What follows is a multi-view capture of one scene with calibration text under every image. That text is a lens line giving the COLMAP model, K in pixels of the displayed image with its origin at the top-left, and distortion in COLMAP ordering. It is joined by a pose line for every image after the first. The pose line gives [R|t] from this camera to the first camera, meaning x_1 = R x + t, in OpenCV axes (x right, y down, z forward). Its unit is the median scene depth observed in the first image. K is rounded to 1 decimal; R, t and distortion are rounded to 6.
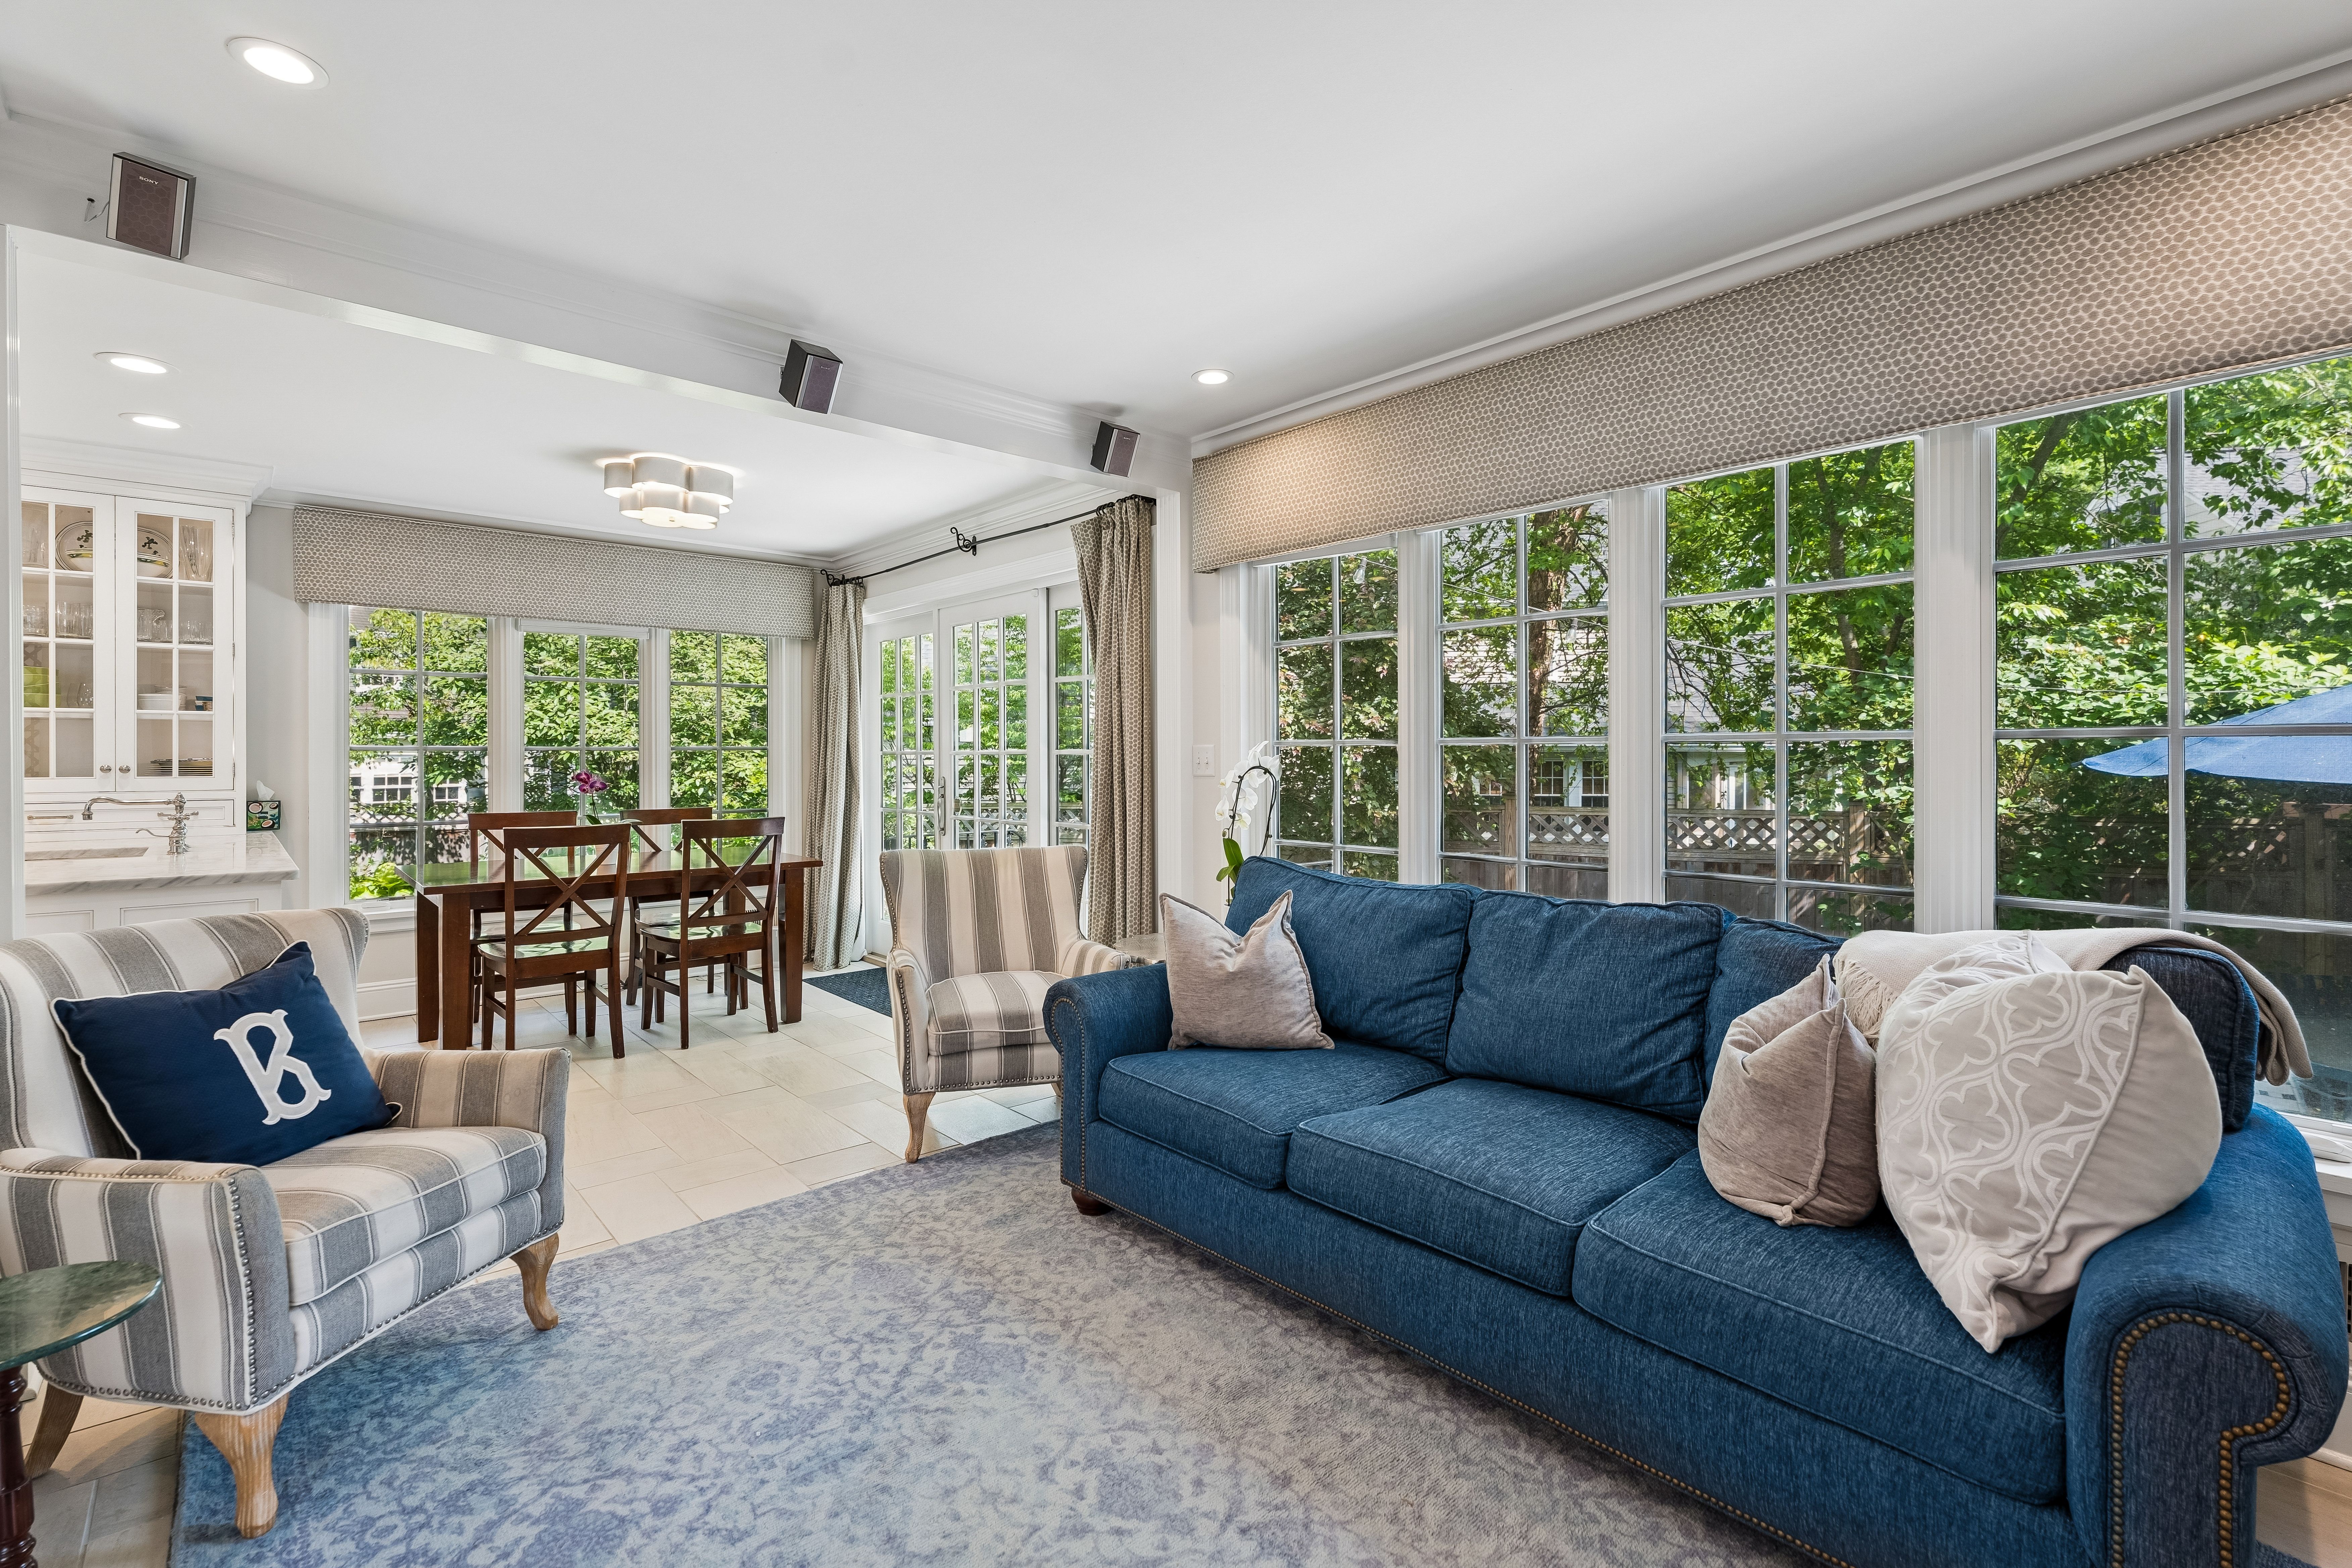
lens RADIAL K [[1042.9, 0, 1177.2], [0, 1042.9, 754.4], [0, 0, 1]] dist [-0.000539, 0.000096]
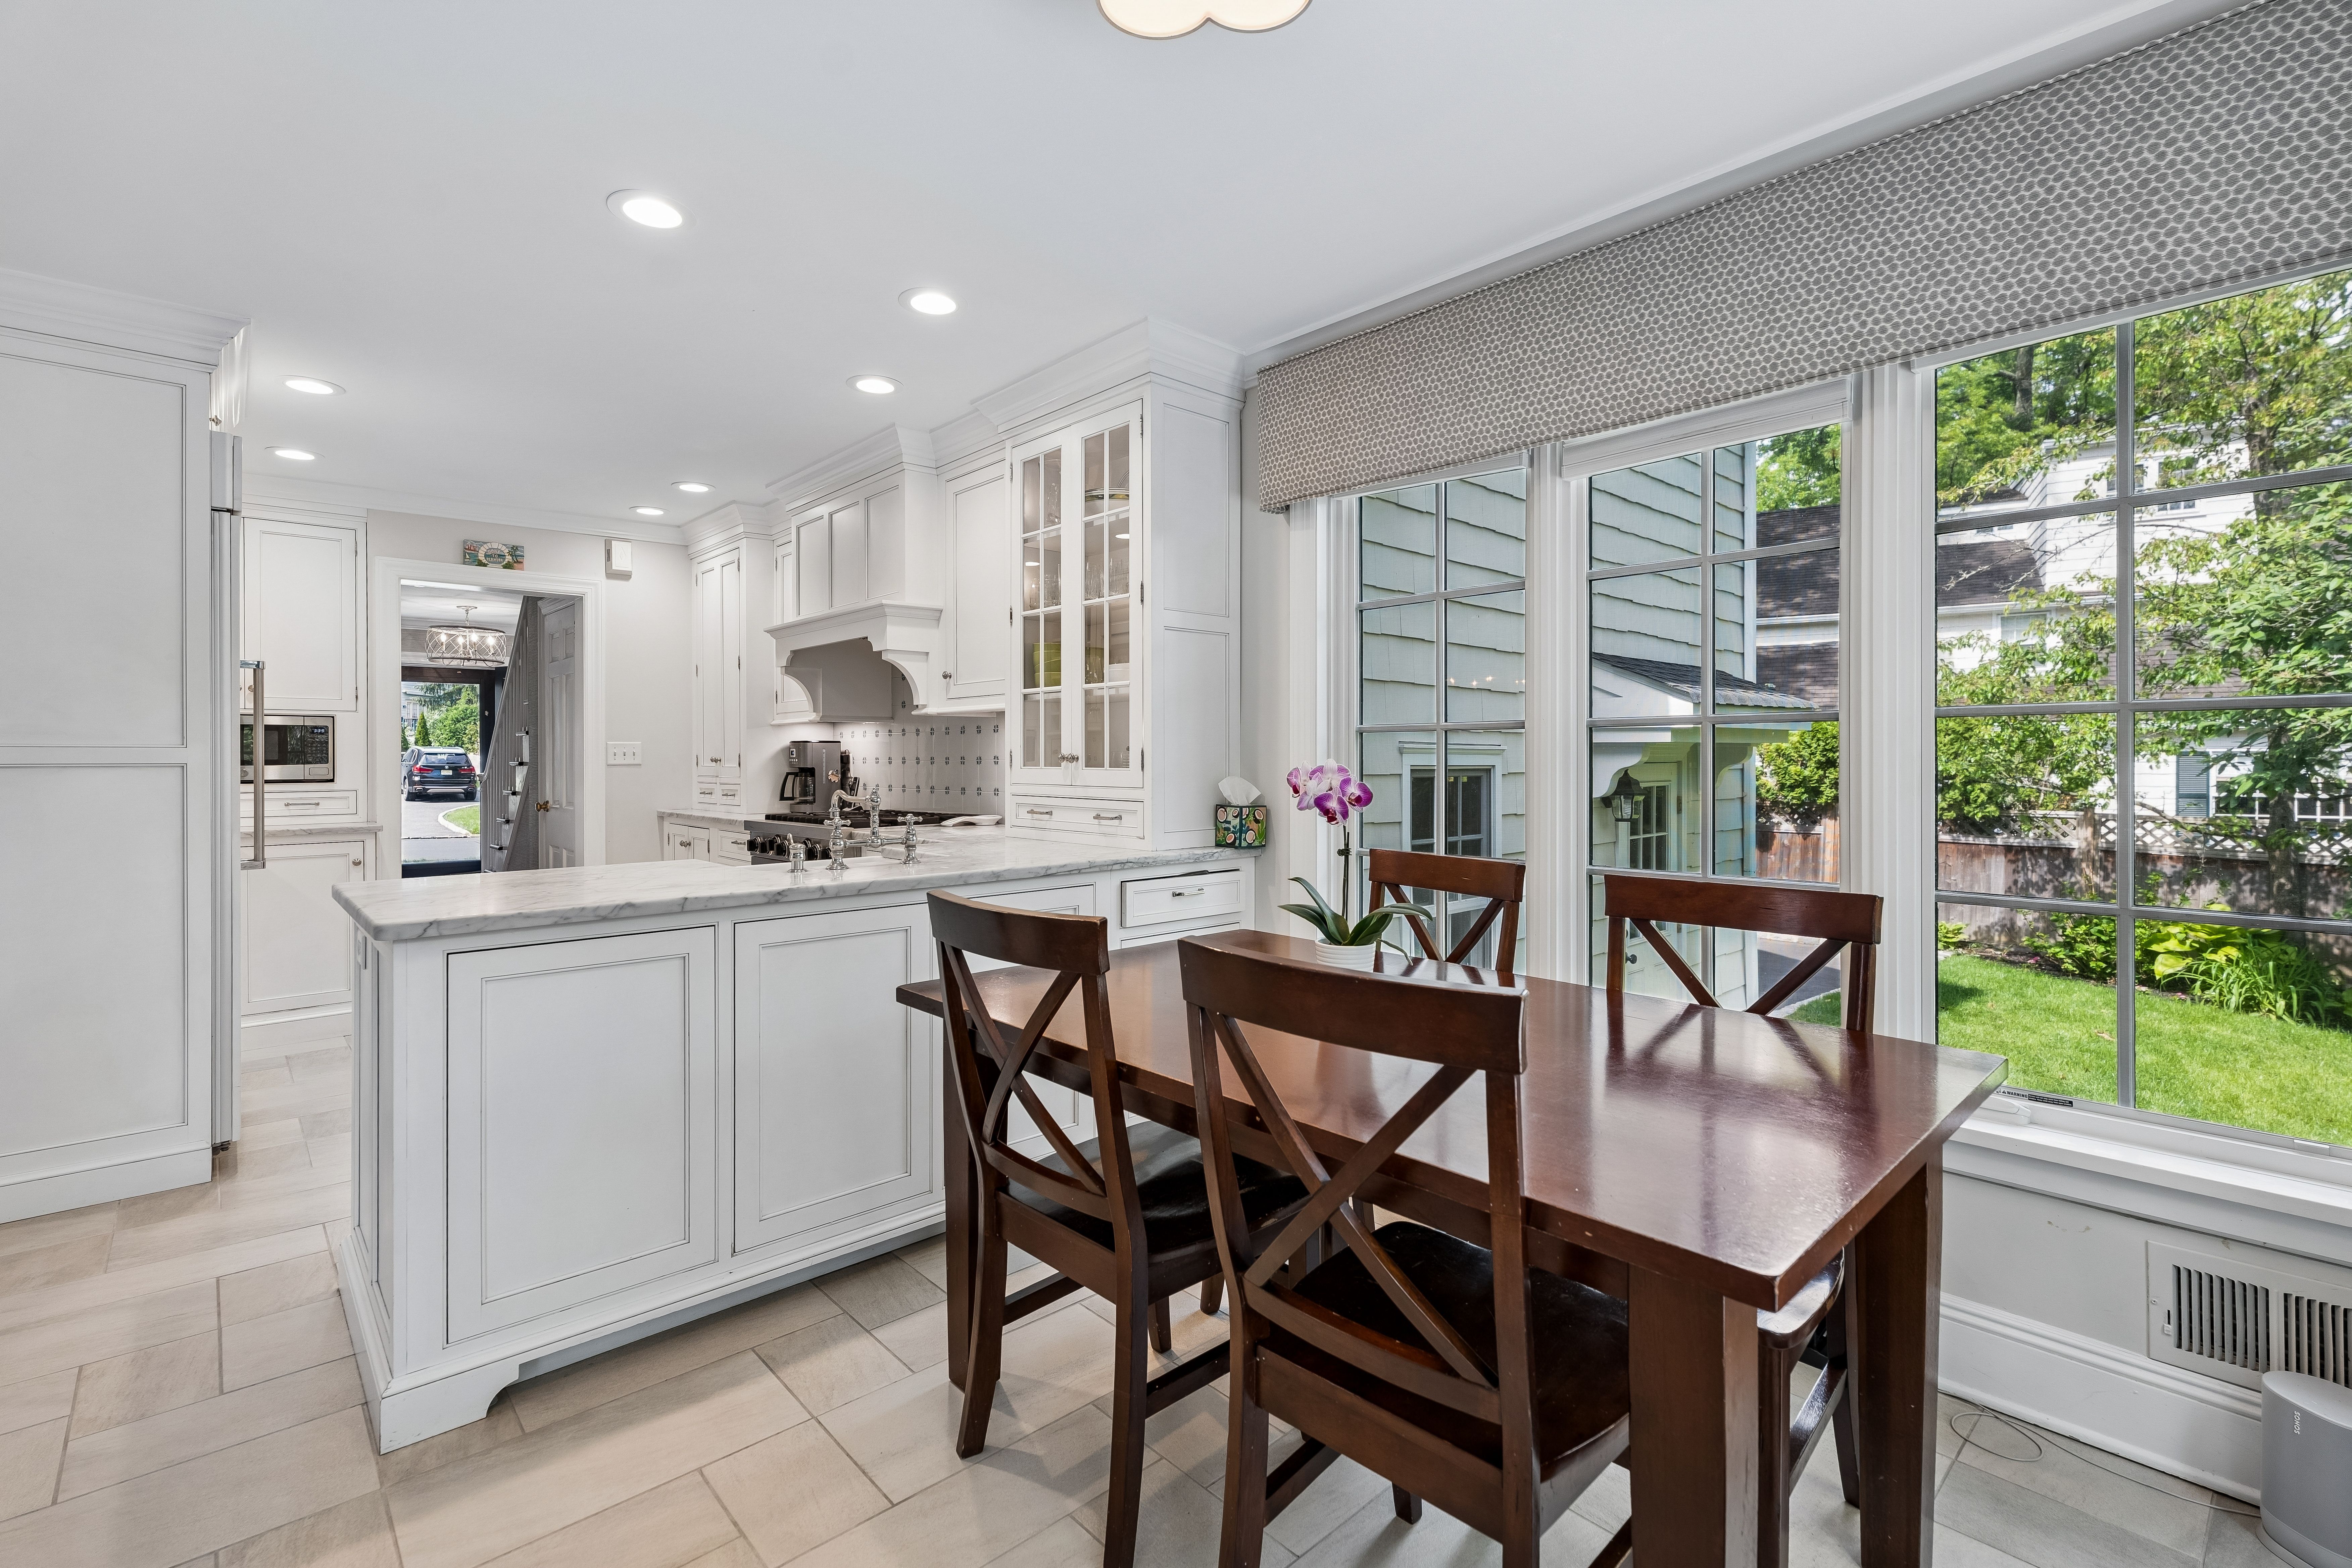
lens RADIAL K [[1047.4, 0, 1170.5], [0, 1047.4, 763.4], [0, 0, 1]] dist [0.001433, 0.000243]
pose [[0.002531, 0.008587, -0.999960, -0.311207], [-0.002174, 0.999961, 0.008581, 0.019243], [0.999994, 0.002152, 0.002550, 1.756747]]
